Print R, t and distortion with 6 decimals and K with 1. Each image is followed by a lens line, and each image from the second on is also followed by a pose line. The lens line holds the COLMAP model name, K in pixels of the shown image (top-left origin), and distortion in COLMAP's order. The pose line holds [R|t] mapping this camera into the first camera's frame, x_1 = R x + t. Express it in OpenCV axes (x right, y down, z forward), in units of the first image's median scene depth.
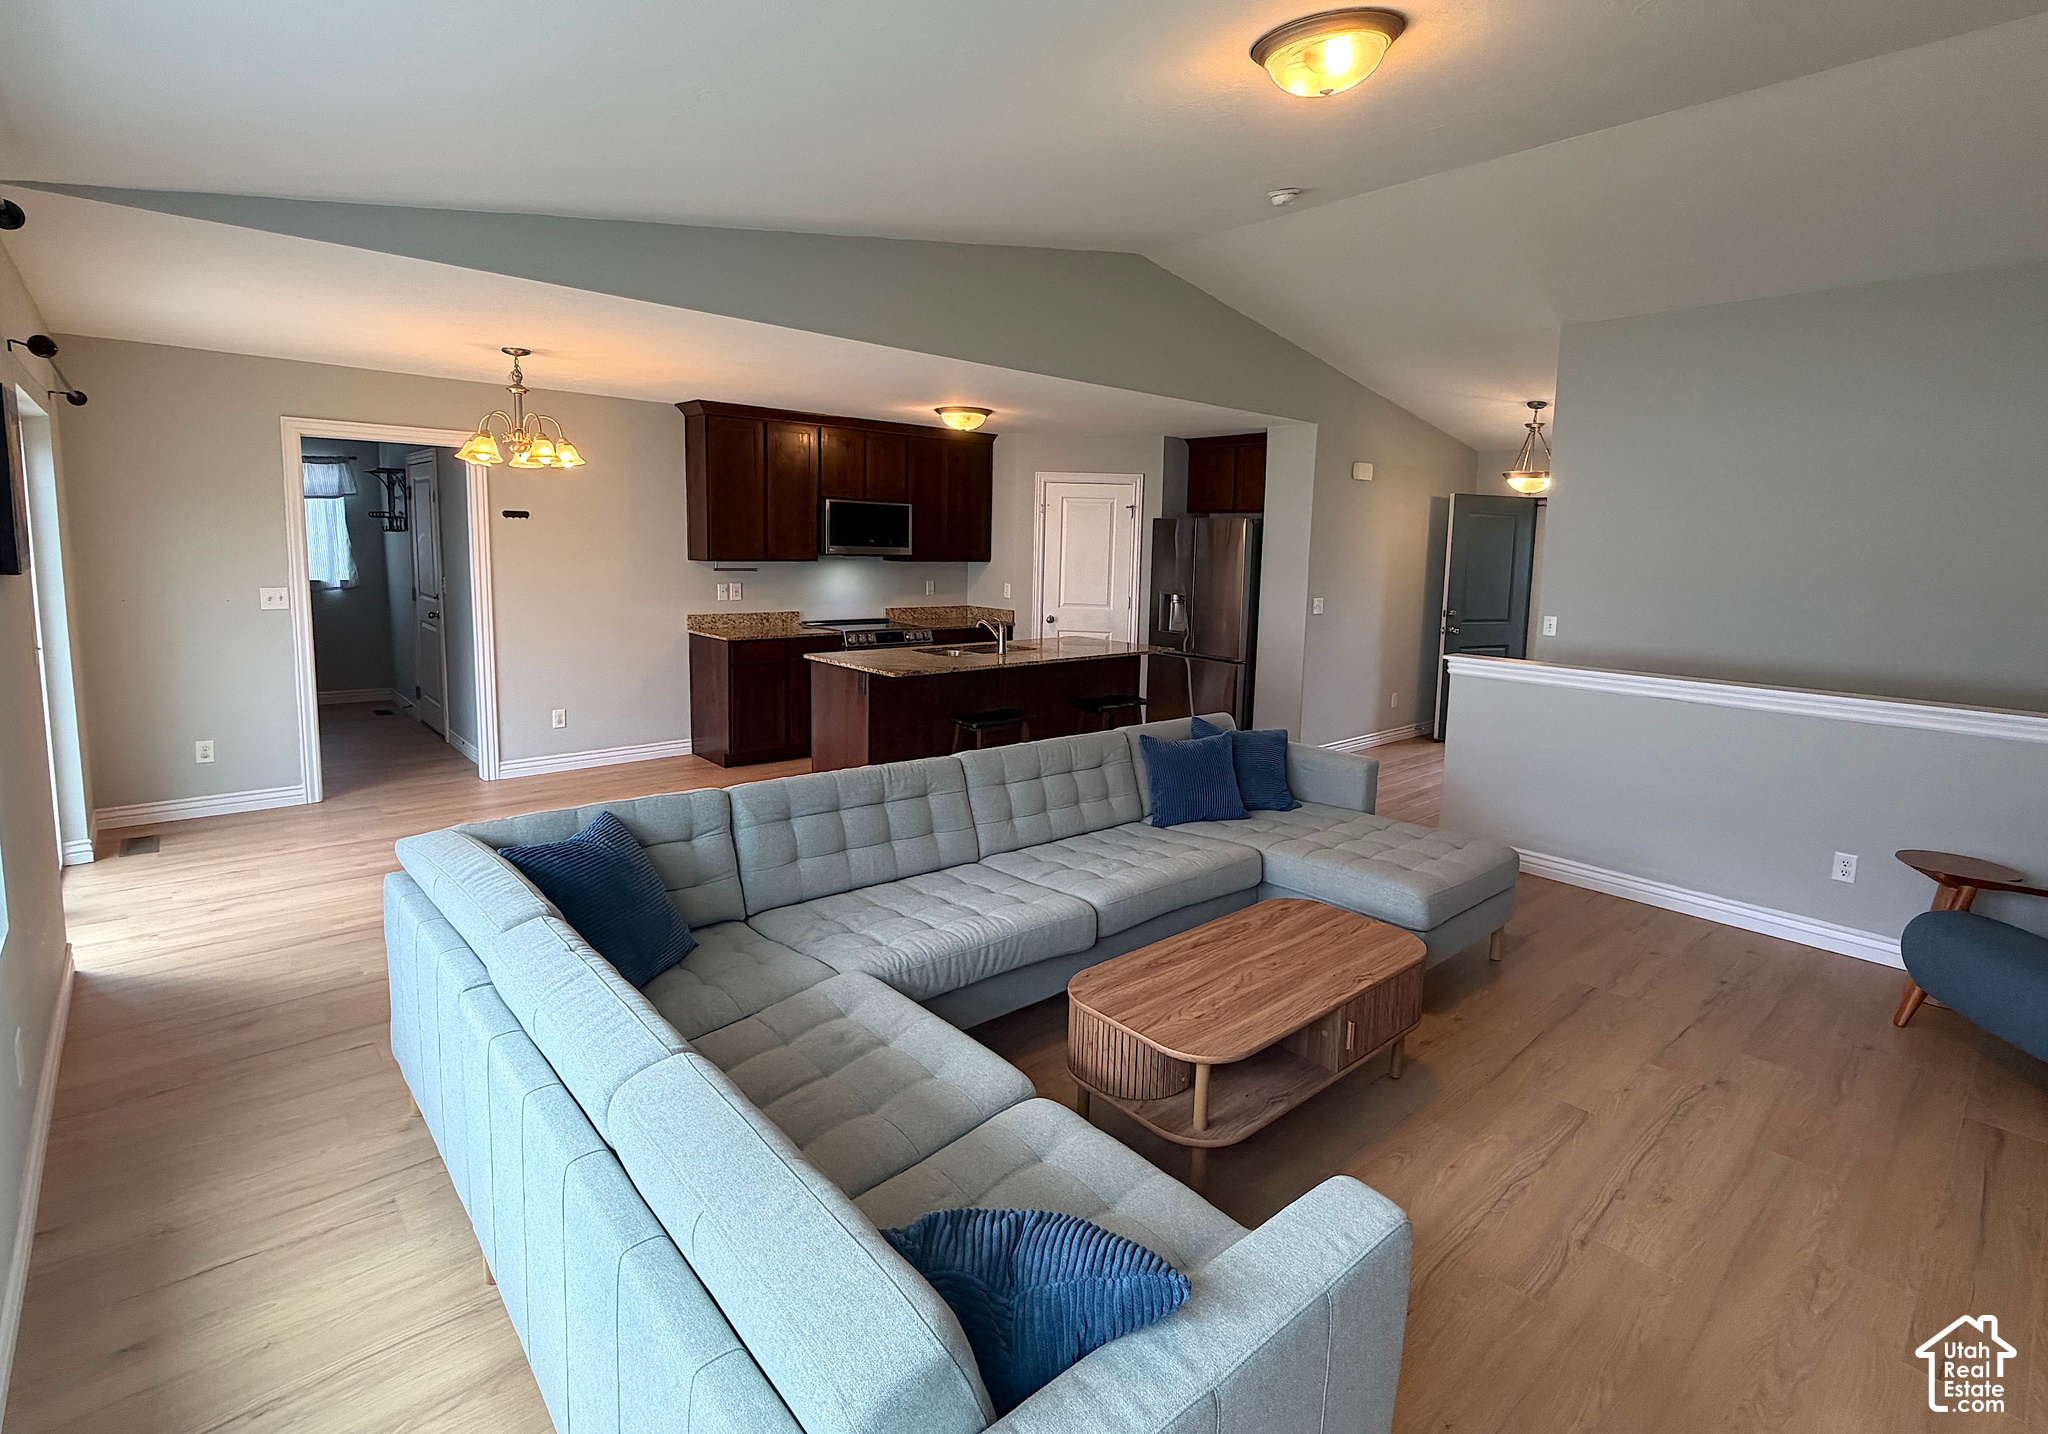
lens RADIAL K [[979.8, 0, 1031.5], [0, 979.8, 655.4], [0, 0, 1]] dist [-0.000889, -0.000038]
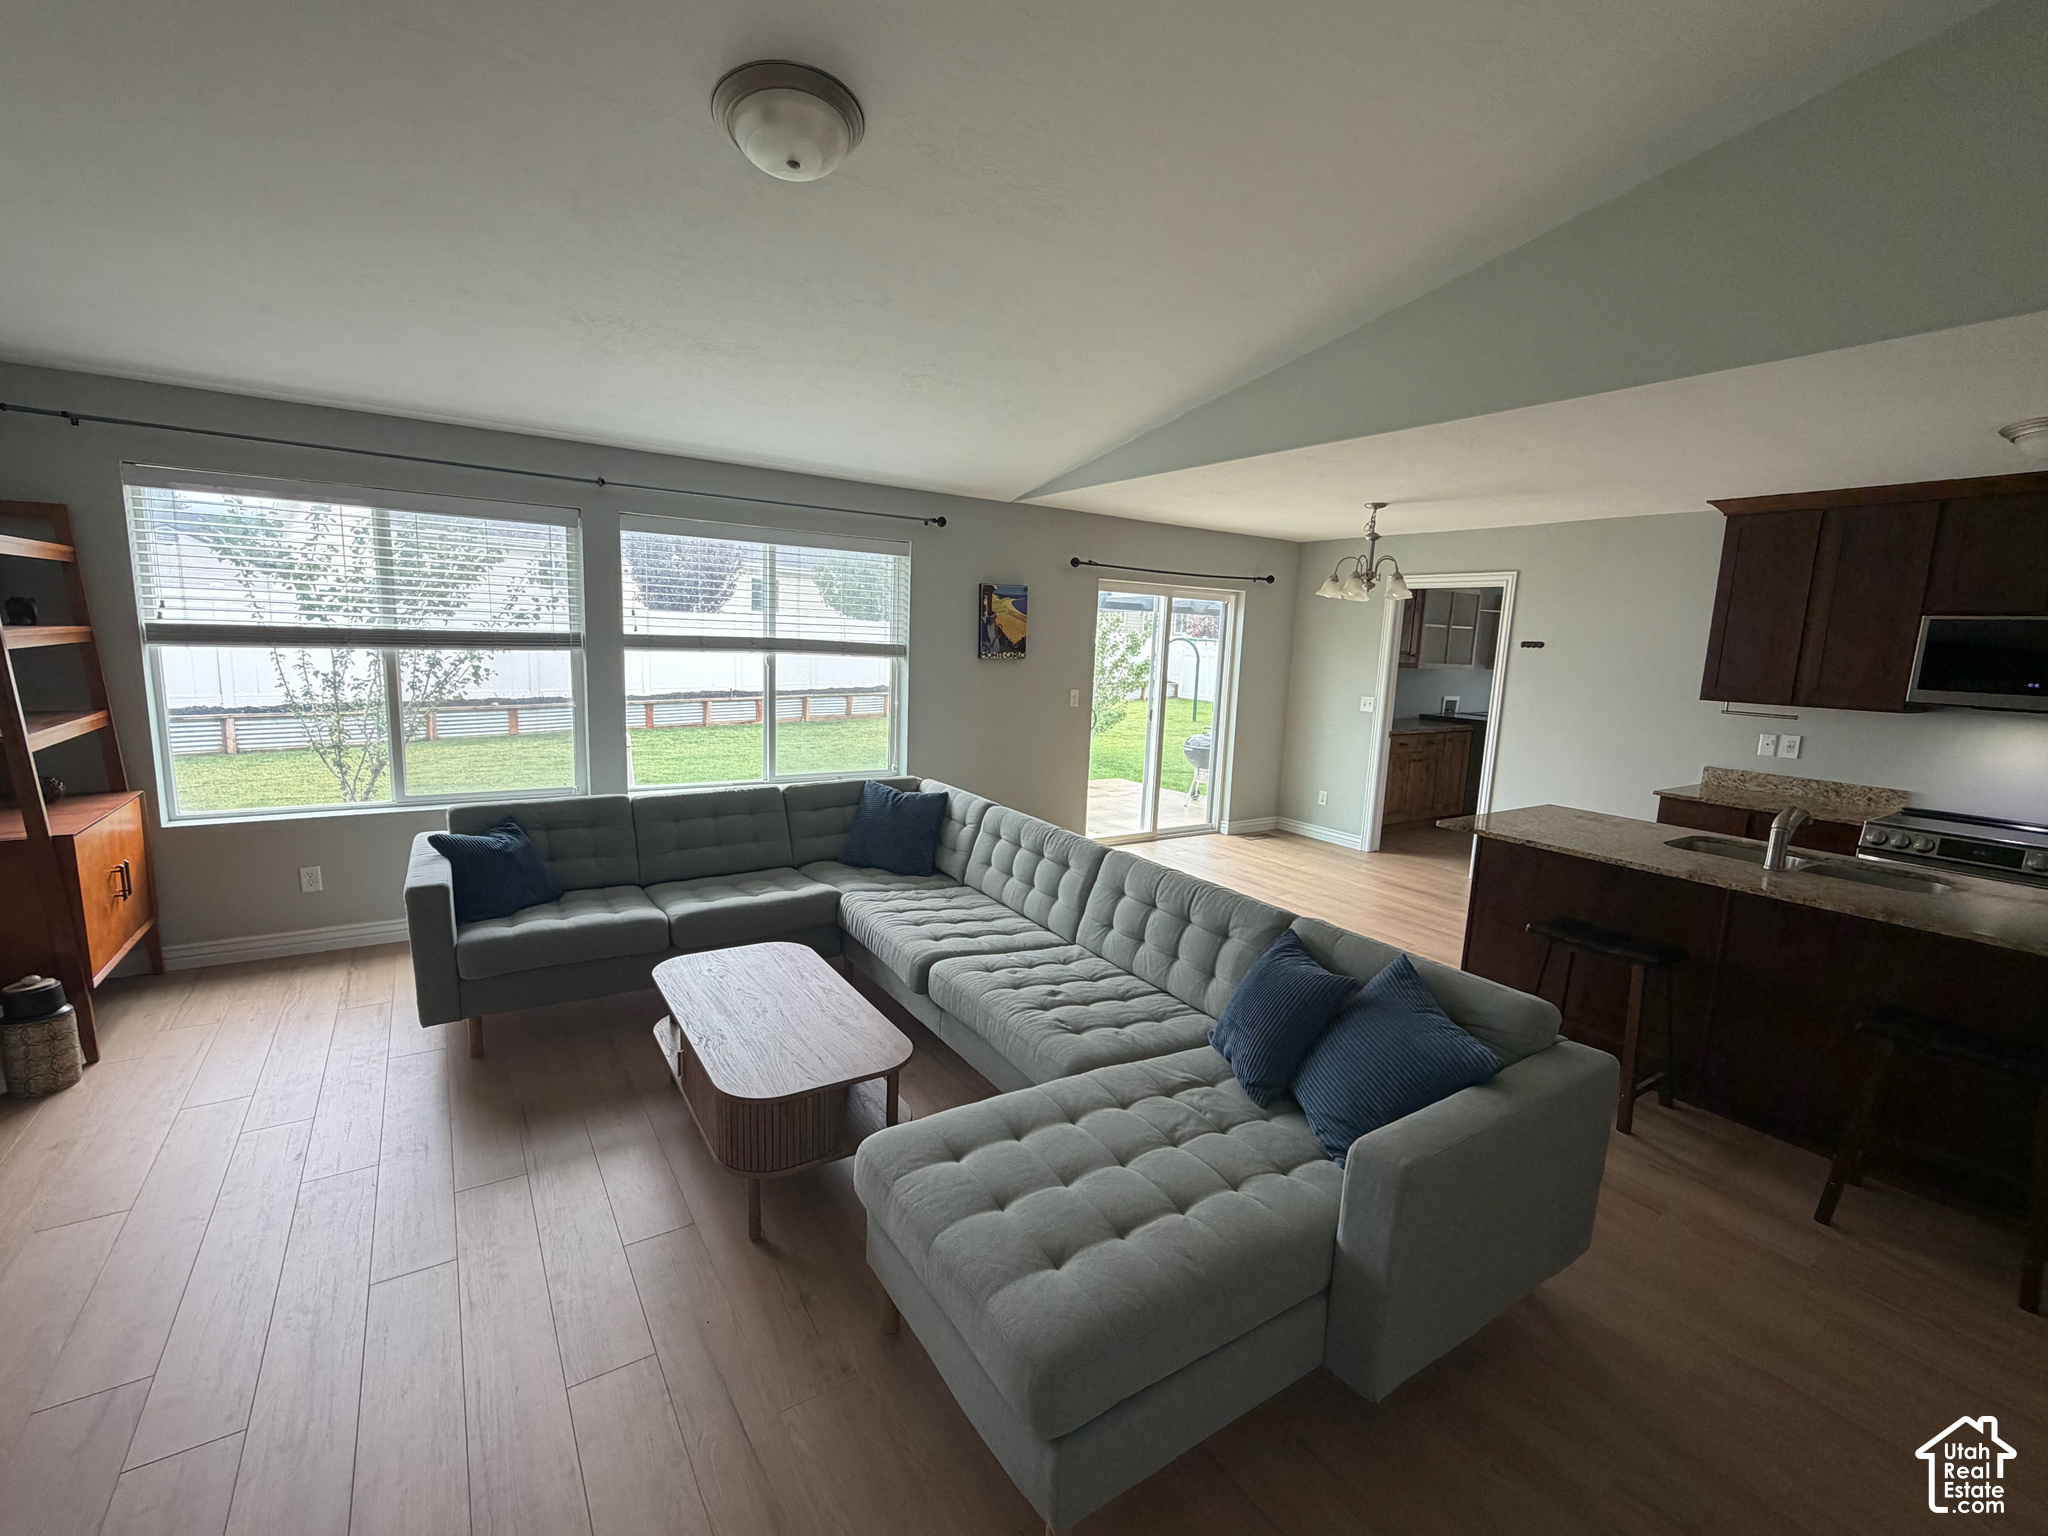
lens RADIAL K [[877.0, 0, 1024.0], [0, 877.0, 768.0], [0, 0, 1]] dist [-0.000206, 0.000291]
pose [[-0.143768, 0.118166, -0.982531, 0.438990], [-0.156765, 0.977590, 0.140510, -0.052192], [0.977116, 0.174228, -0.122022, 0.520624]]
